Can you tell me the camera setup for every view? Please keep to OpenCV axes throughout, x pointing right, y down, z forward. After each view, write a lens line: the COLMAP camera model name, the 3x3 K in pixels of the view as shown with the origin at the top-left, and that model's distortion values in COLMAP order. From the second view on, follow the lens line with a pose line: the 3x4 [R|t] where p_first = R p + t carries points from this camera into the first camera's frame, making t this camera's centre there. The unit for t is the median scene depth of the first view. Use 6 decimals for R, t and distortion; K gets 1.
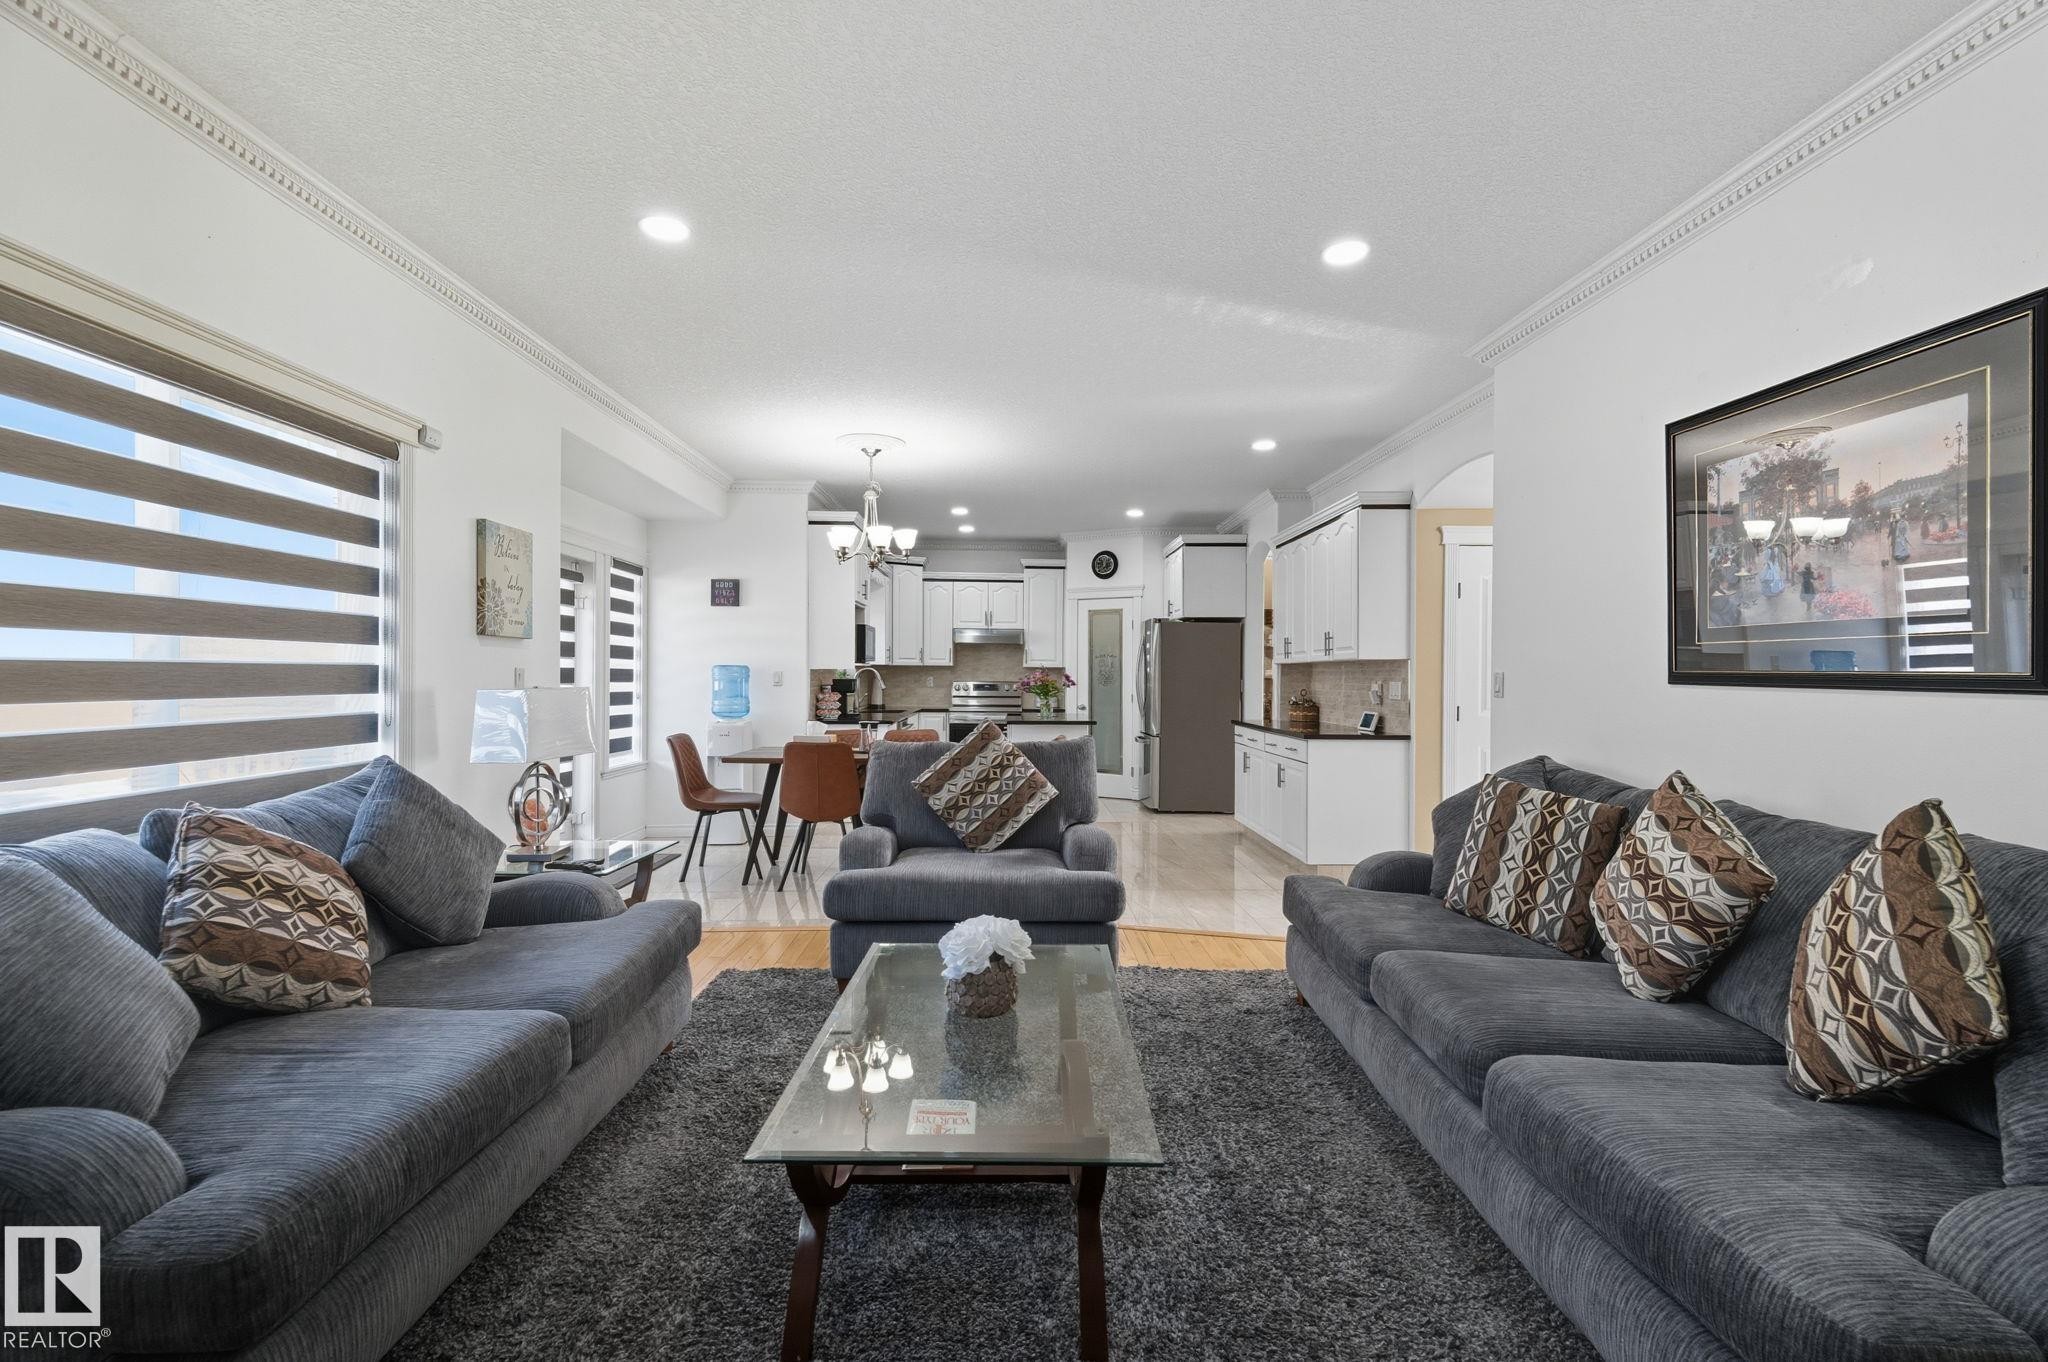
lens RADIAL K [[892.9, 0, 1022.6], [0, 892.9, 673.9], [0, 0, 1]] dist [0.003082, 0.000195]
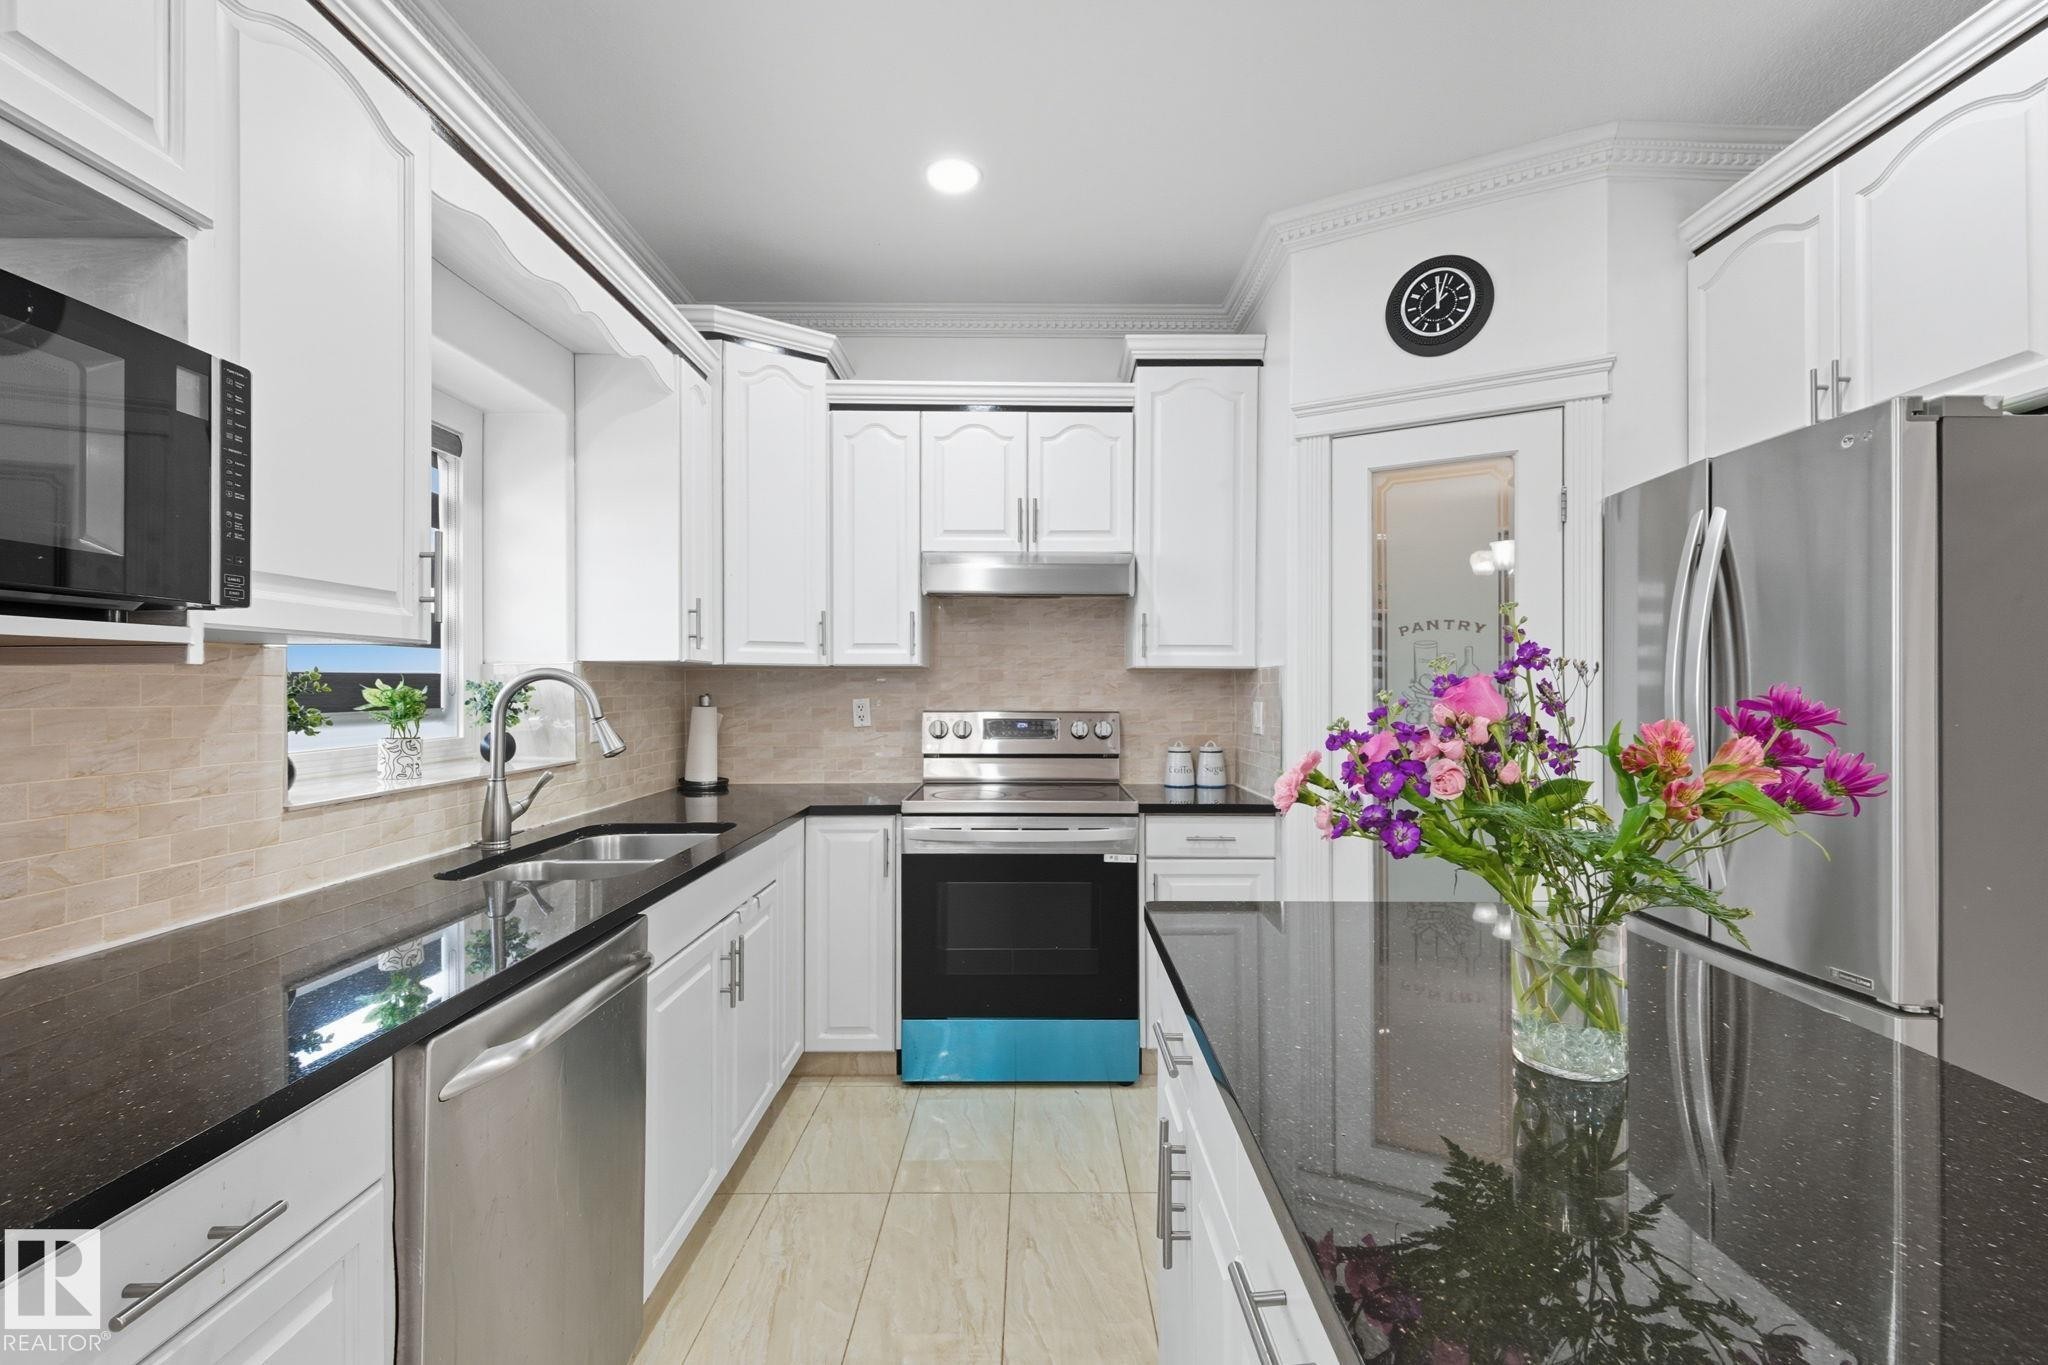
lens RADIAL K [[892.9, 0, 1023.6], [0, 892.9, 689.0], [0, 0, 1]] dist [0.003082, 0.000195]
pose [[0.999887, -0.013222, -0.007153, -0.038354], [0.013205, 0.999910, -0.002290, 0.000953], [0.007183, 0.002195, 0.999972, 0.668422]]
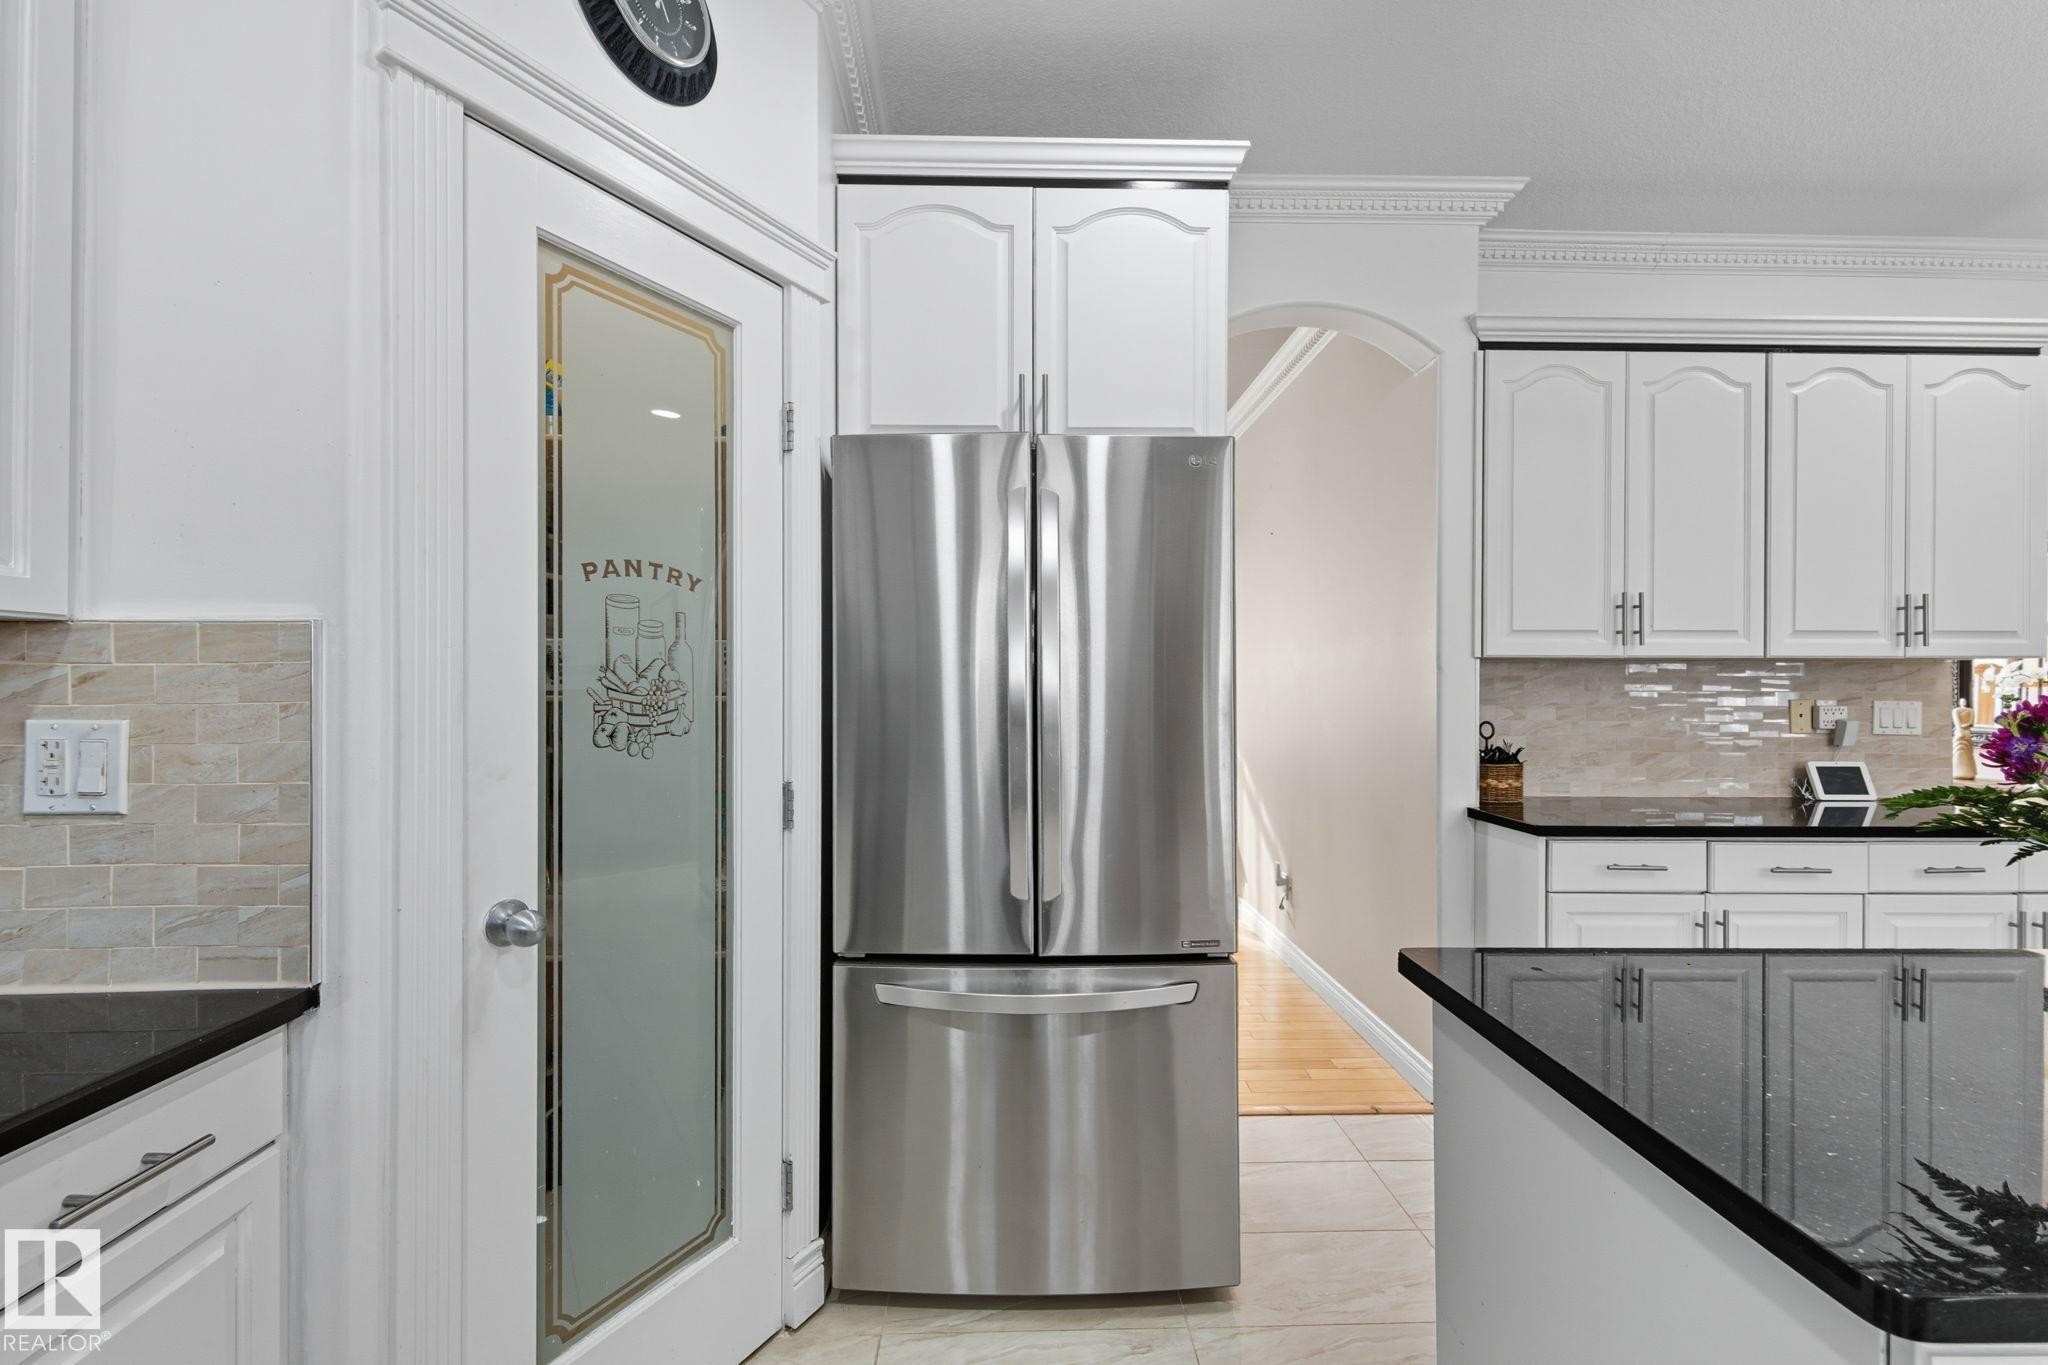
lens RADIAL K [[892.9, 0, 1021.2], [0, 892.9, 682.7], [0, 0, 1]] dist [0.003082, 0.000195]
pose [[-0.002381, -0.005955, 0.999979, -0.067100], [0.000929, 0.999982, 0.005957, 0.001058], [-0.999997, 0.000943, -0.002375, 0.875357]]
